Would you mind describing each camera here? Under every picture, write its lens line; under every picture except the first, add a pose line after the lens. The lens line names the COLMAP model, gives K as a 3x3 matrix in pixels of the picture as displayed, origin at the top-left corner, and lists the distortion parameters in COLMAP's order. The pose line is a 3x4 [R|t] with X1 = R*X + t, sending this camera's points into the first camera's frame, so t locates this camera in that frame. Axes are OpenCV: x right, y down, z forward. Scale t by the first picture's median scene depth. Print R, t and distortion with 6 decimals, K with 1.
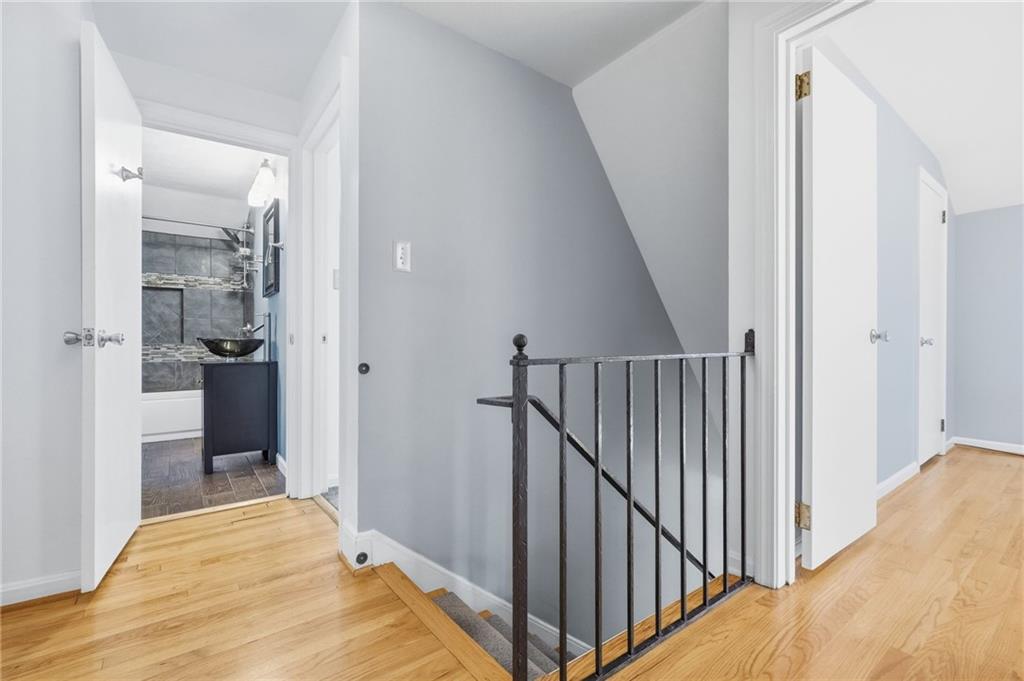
lens RADIAL K [[453.8, 0, 512.0], [0, 453.8, 340.5], [0, 0, 1]] dist [0.001546, 0.000181]
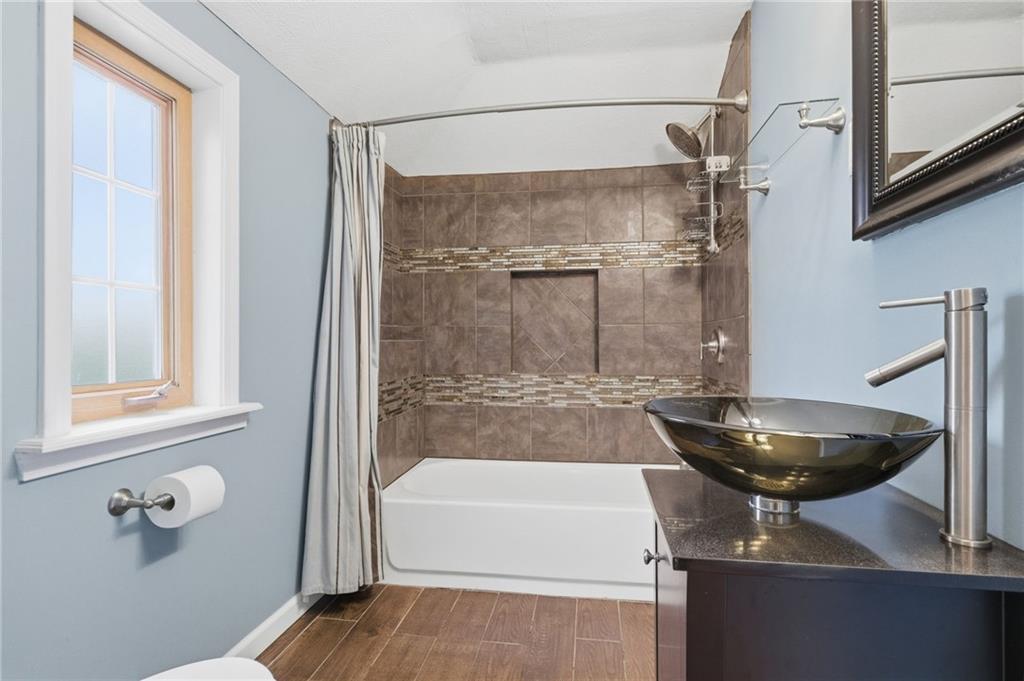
lens RADIAL K [[453.8, 0, 512.0], [0, 453.8, 340.5], [0, 0, 1]] dist [0.001546, 0.000181]
pose [[0.689103, -0.003770, -0.724653, -0.410228], [0.003255, 0.999992, -0.002107, -0.030489], [0.724656, -0.000907, 0.689111, 0.562512]]
